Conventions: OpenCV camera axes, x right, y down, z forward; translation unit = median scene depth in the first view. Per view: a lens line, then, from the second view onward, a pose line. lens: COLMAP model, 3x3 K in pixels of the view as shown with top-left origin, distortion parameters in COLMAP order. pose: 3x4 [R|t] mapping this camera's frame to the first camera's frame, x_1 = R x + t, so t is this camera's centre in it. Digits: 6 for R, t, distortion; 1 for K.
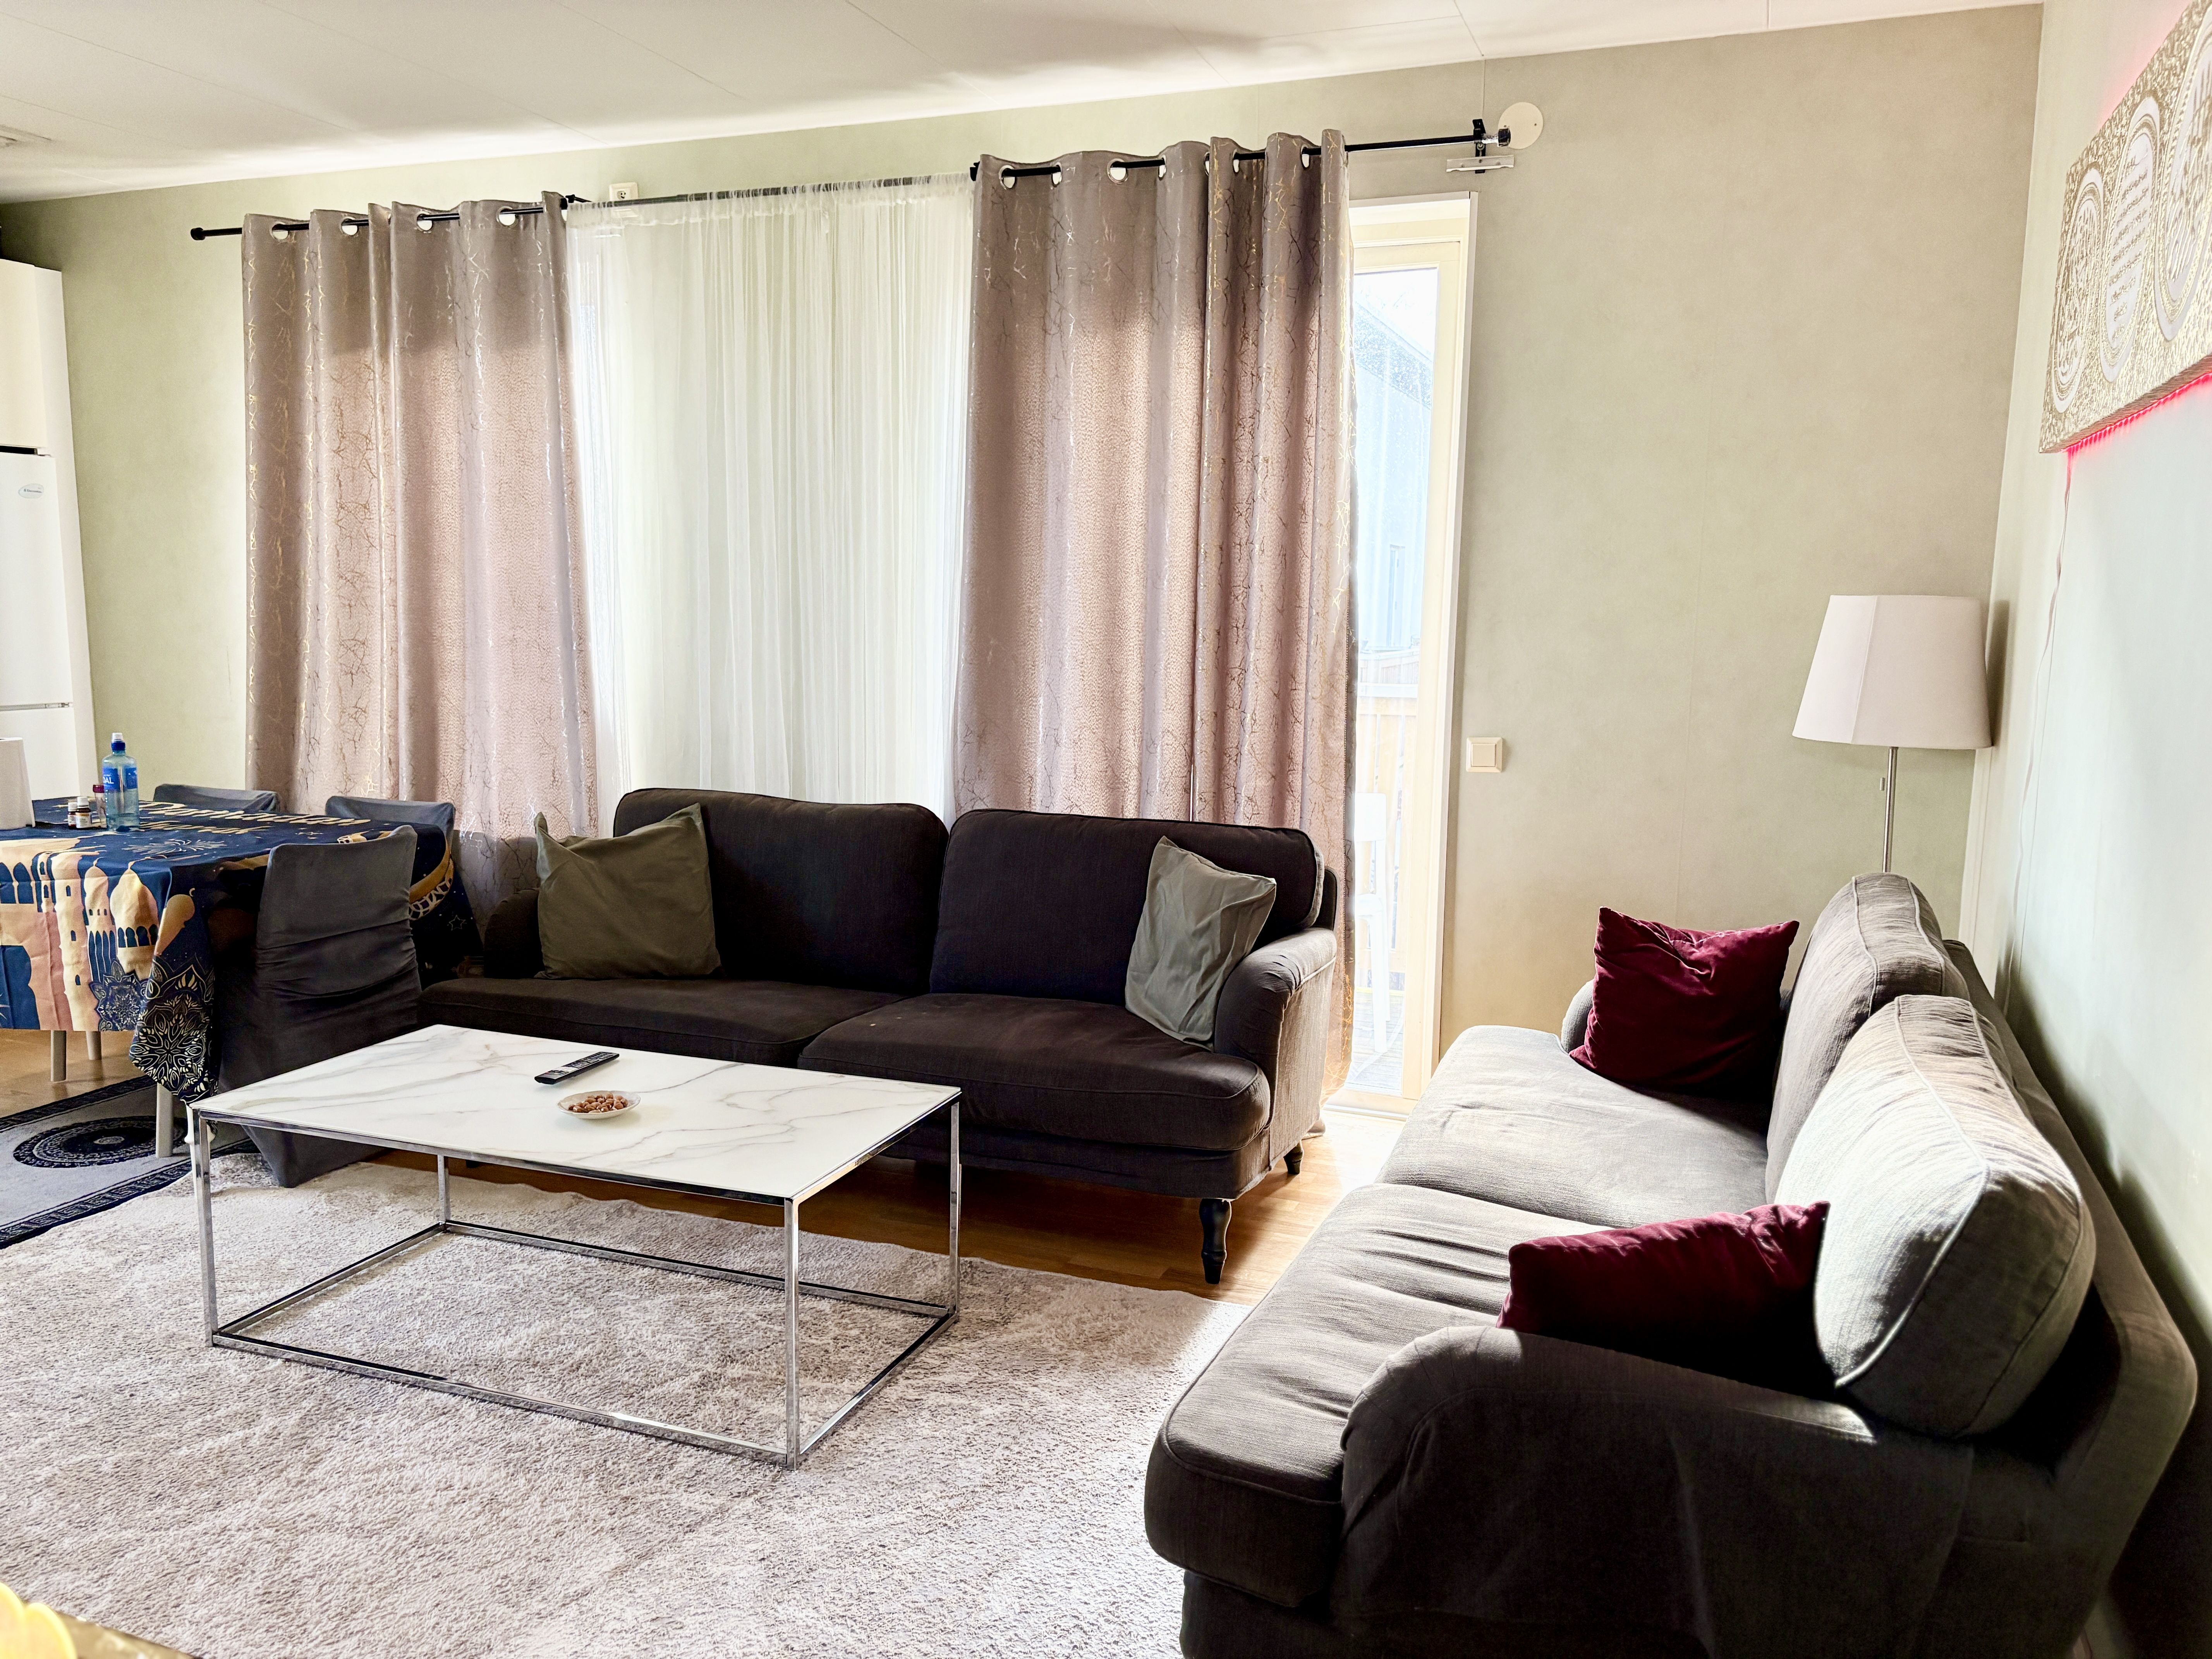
lens RADIAL K [[1675.7, 0, 1091.4], [0, 1675.7, 835.3], [0, 0, 1]] dist [0.040082, -0.030985]
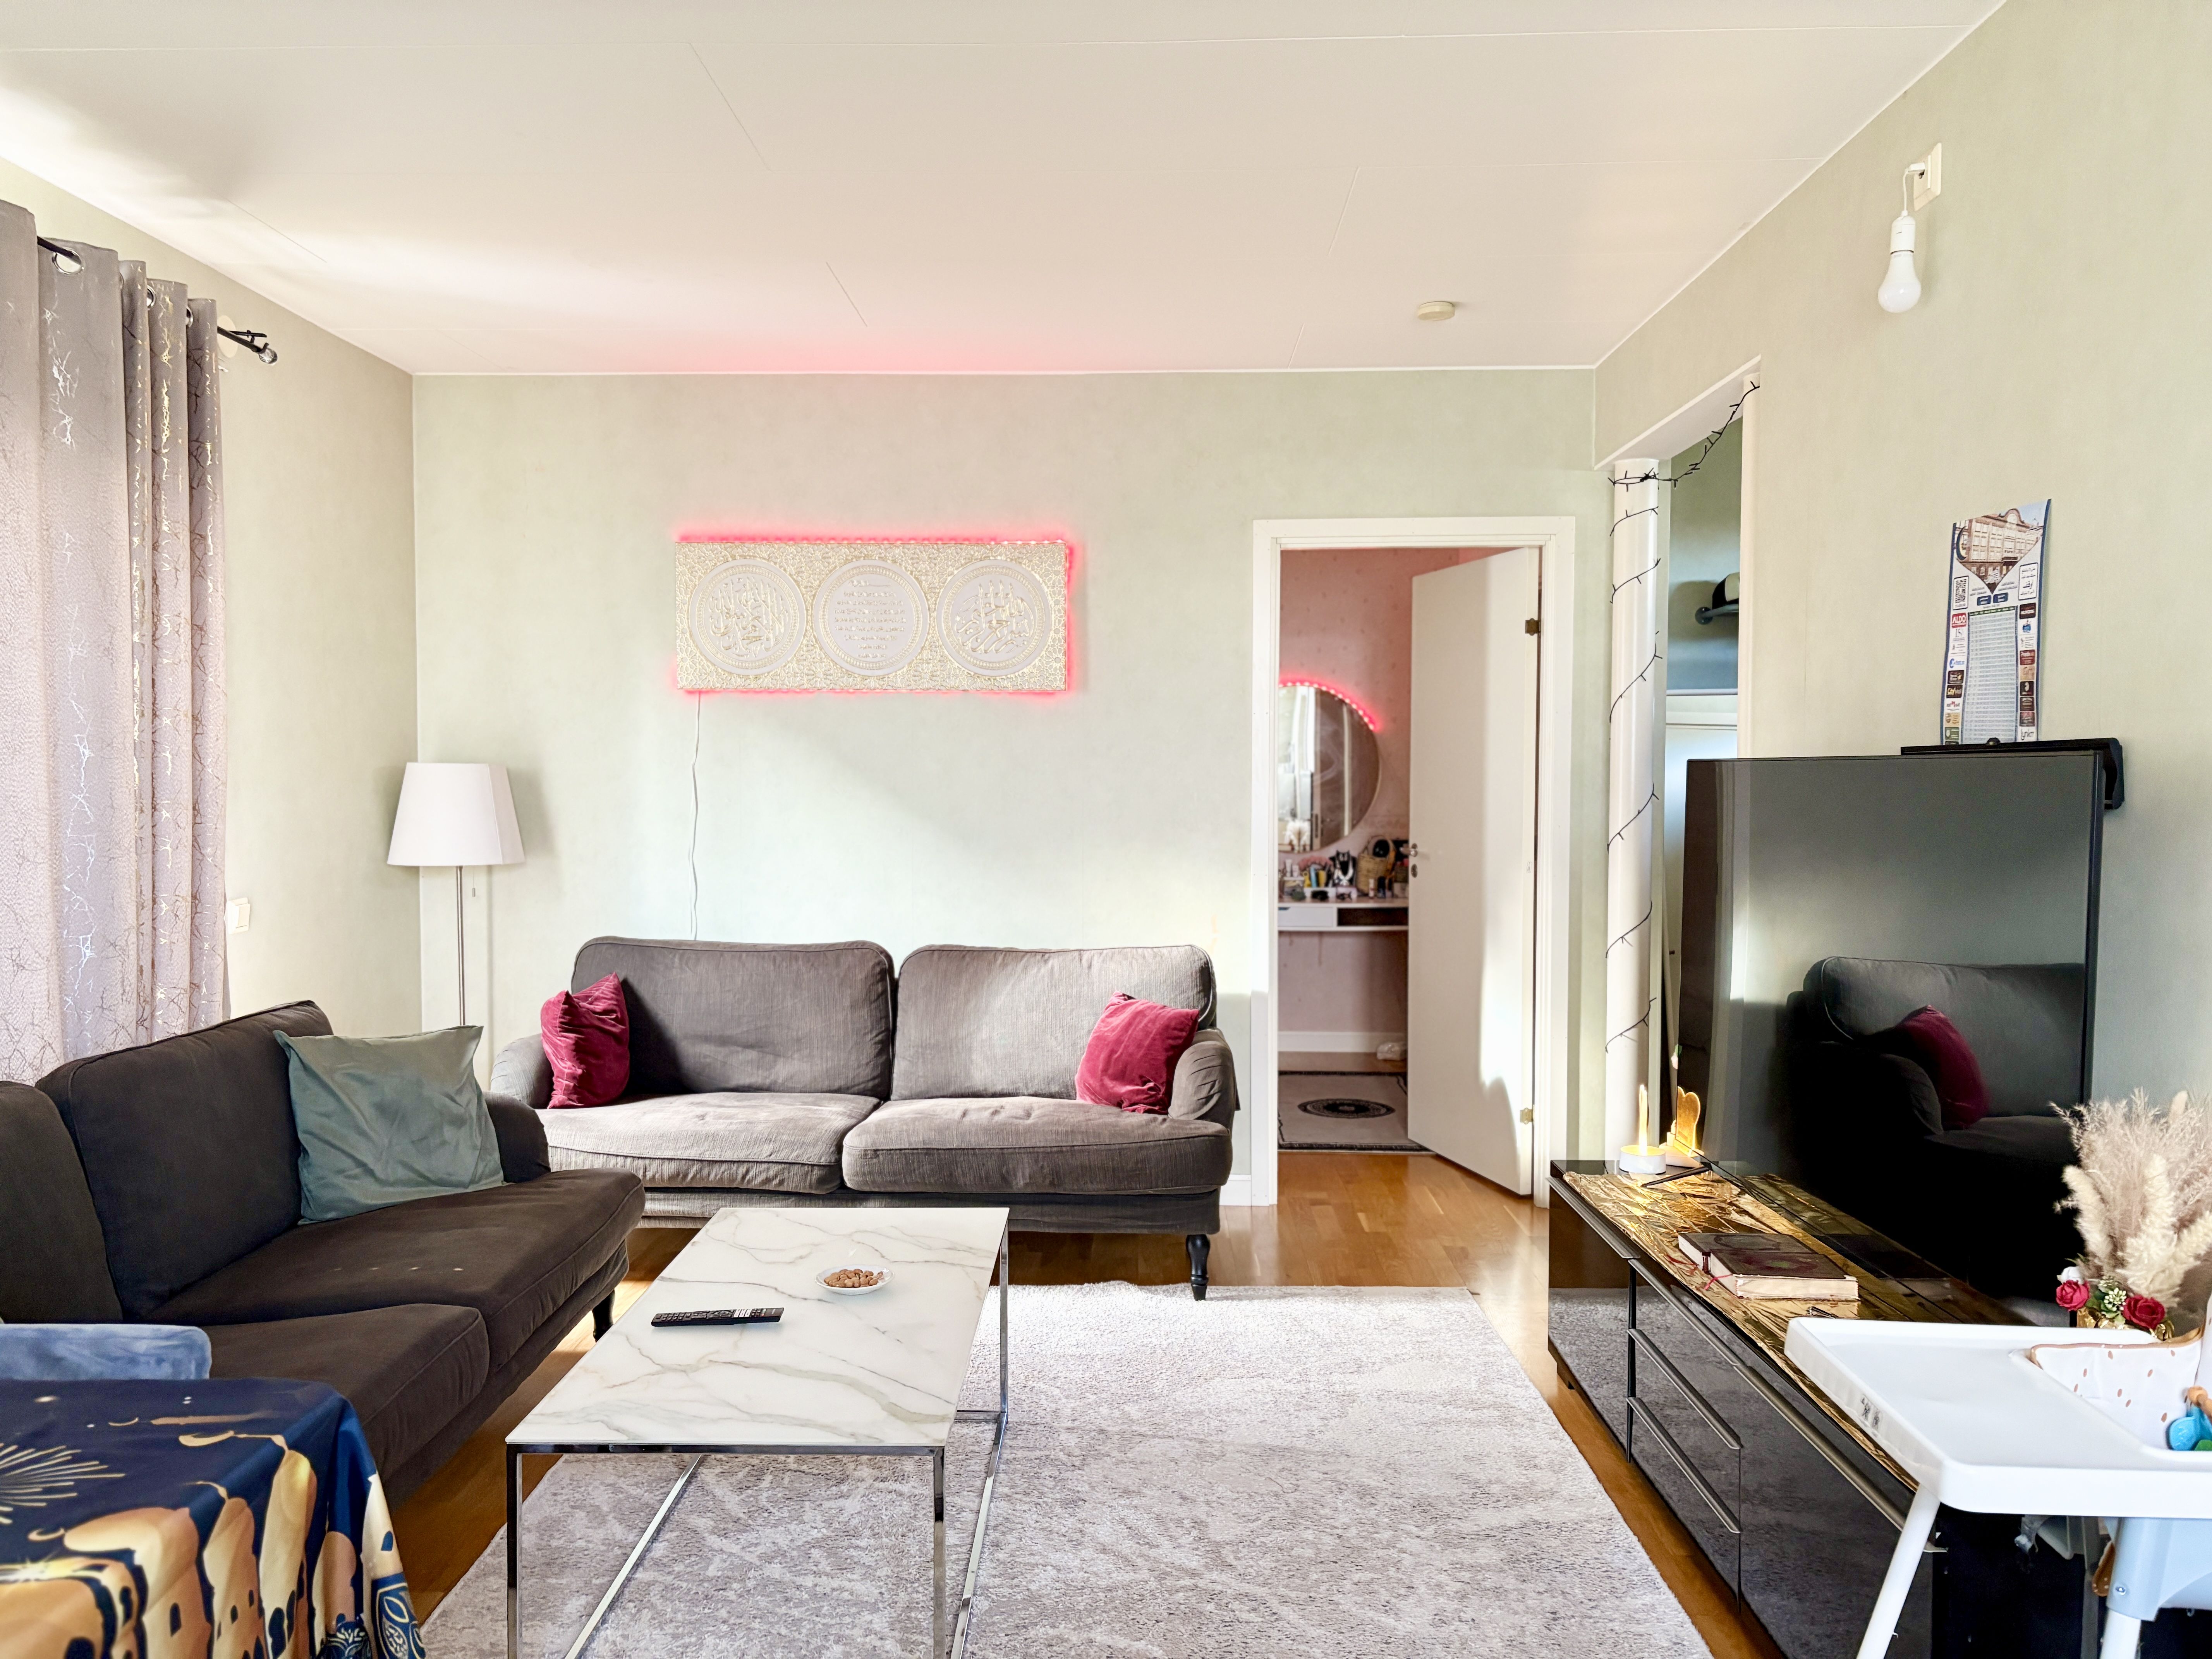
lens RADIAL K [[1675.7, 0, 1097.8], [0, 1675.7, 827.8], [0, 0, 1]] dist [0.040082, -0.030985]
pose [[-0.342070, -0.047839, 0.938456, -0.882762], [0.119167, 0.988431, 0.093823, -0.128490], [-0.932088, 0.143927, -0.332412, 0.801450]]
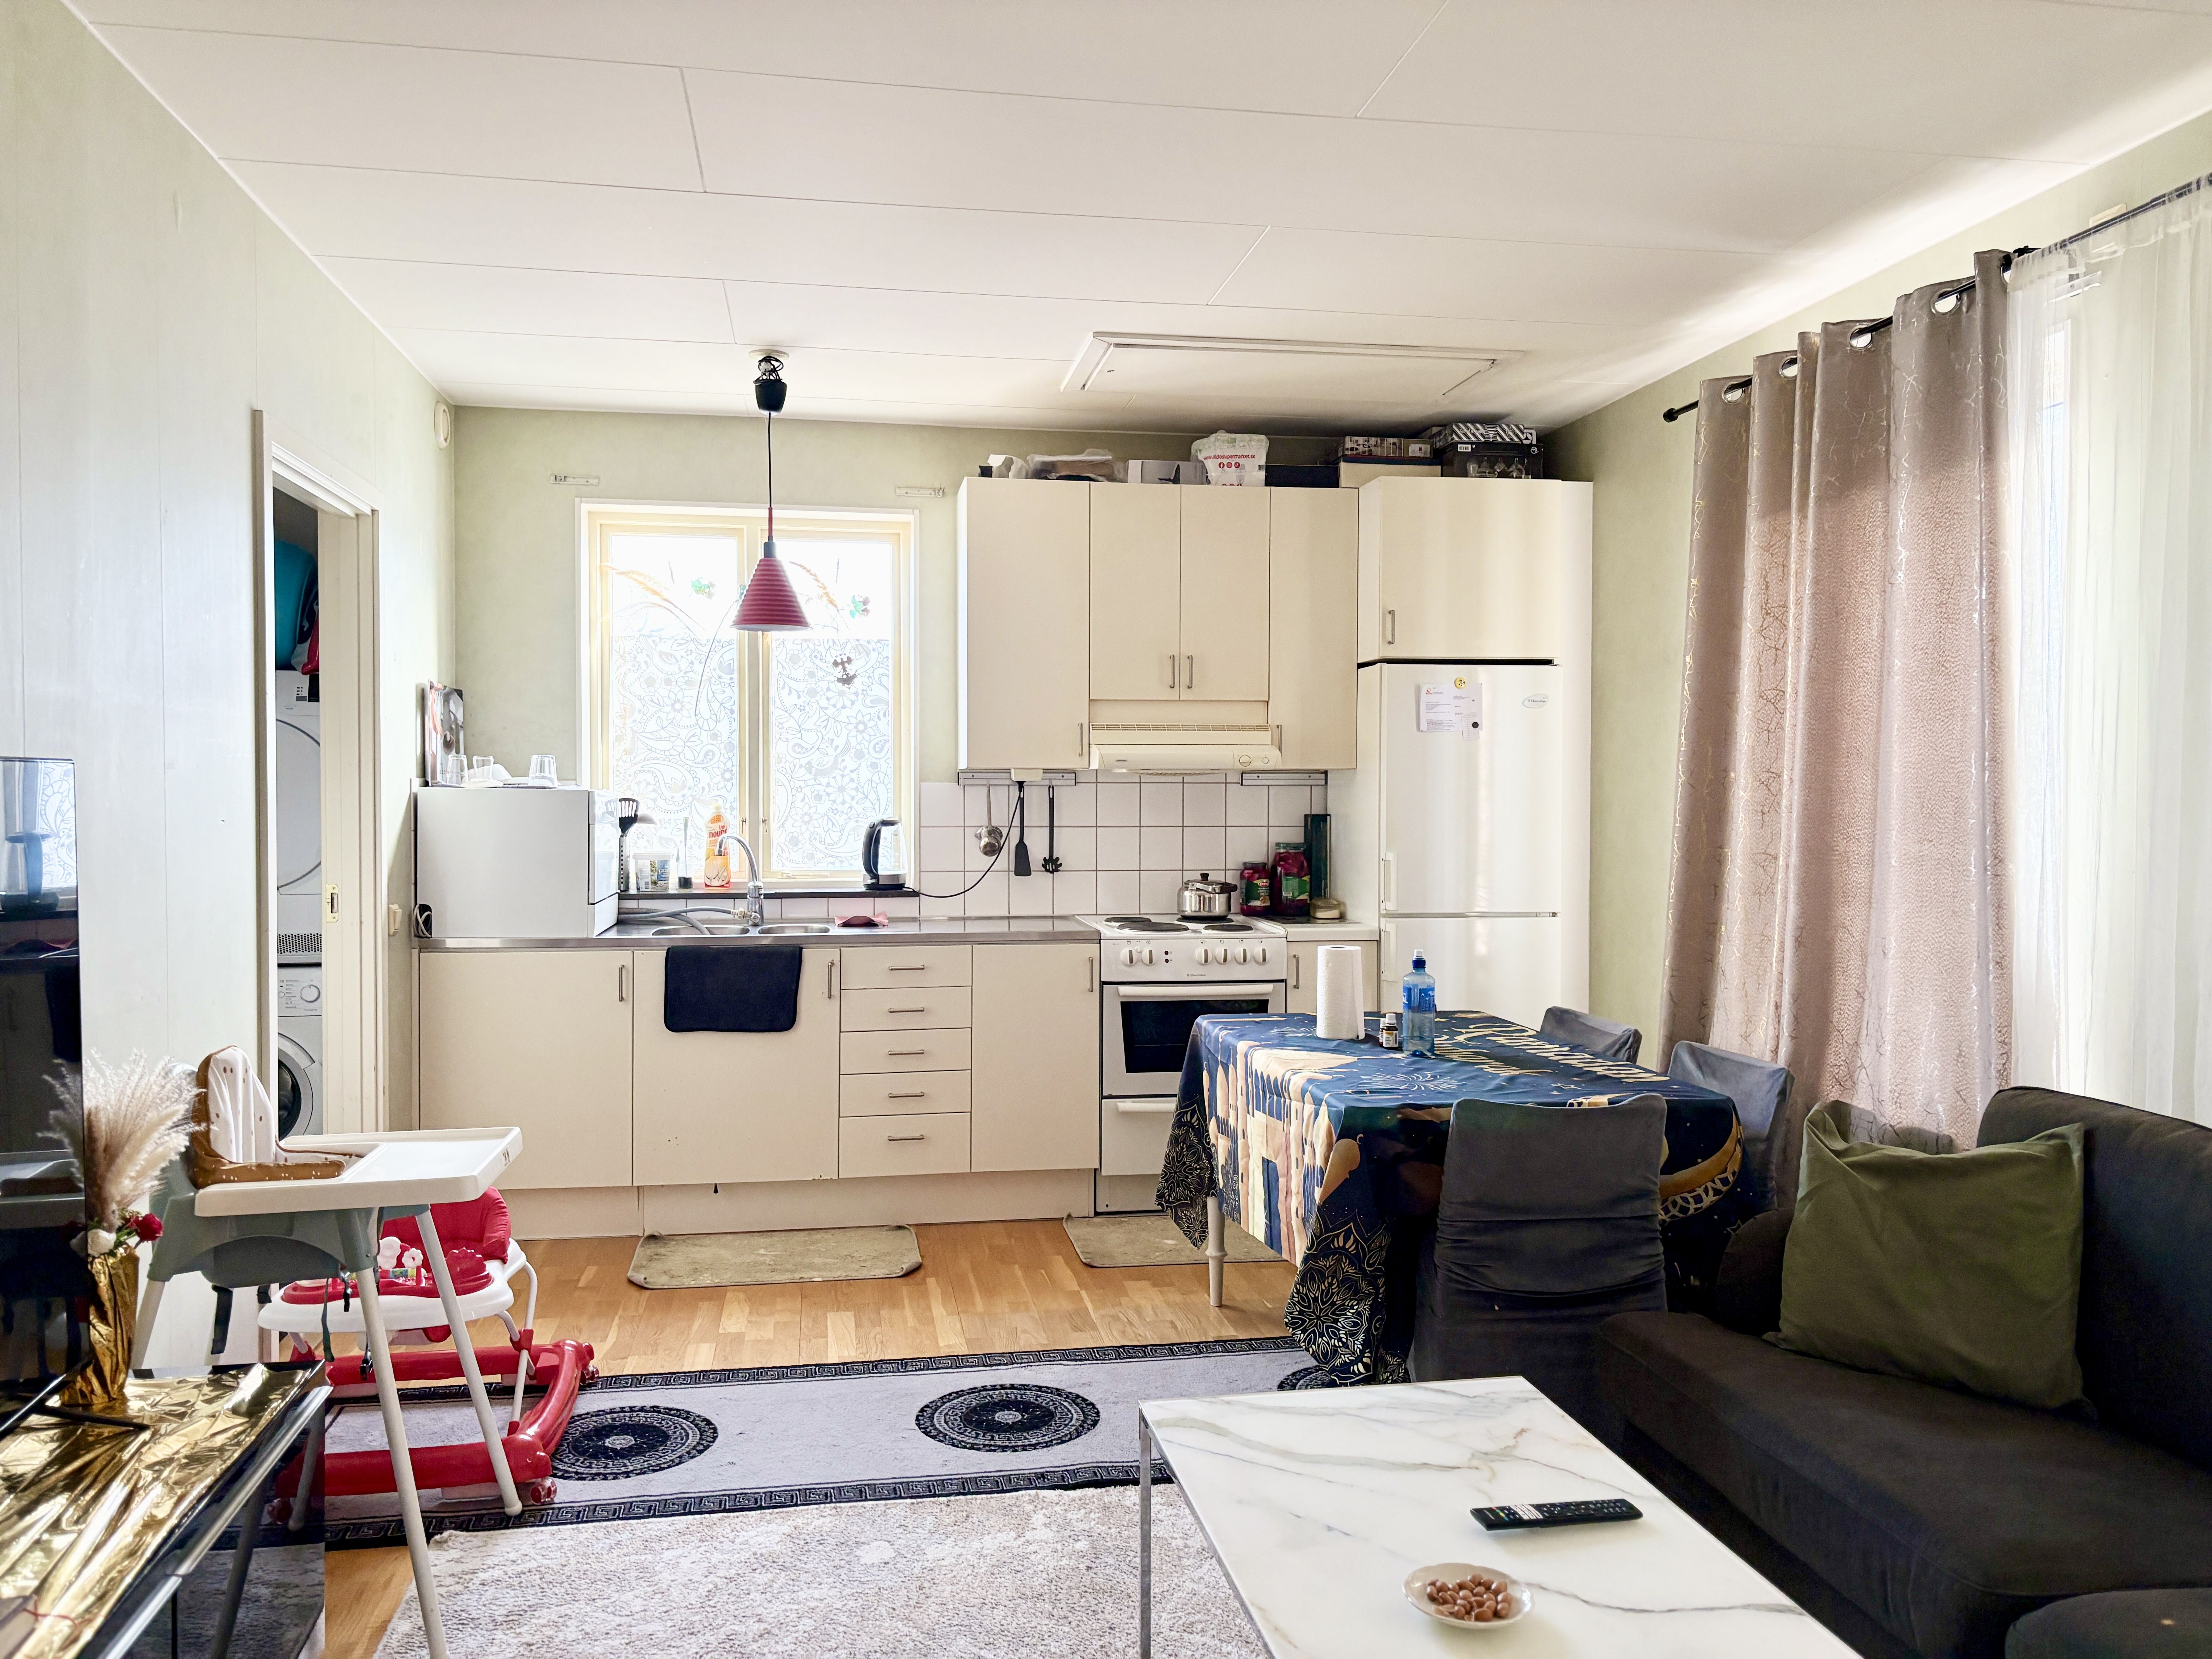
lens RADIAL K [[1675.7, 0, 1100.0], [0, 1675.7, 823.3], [0, 0, 1]] dist [0.040082, -0.030985]
pose [[0.518331, 0.003679, -0.855172, 0.118825], [-0.115008, 0.991206, -0.065444, -0.047464], [0.847411, 0.132273, 0.514197, 0.360165]]
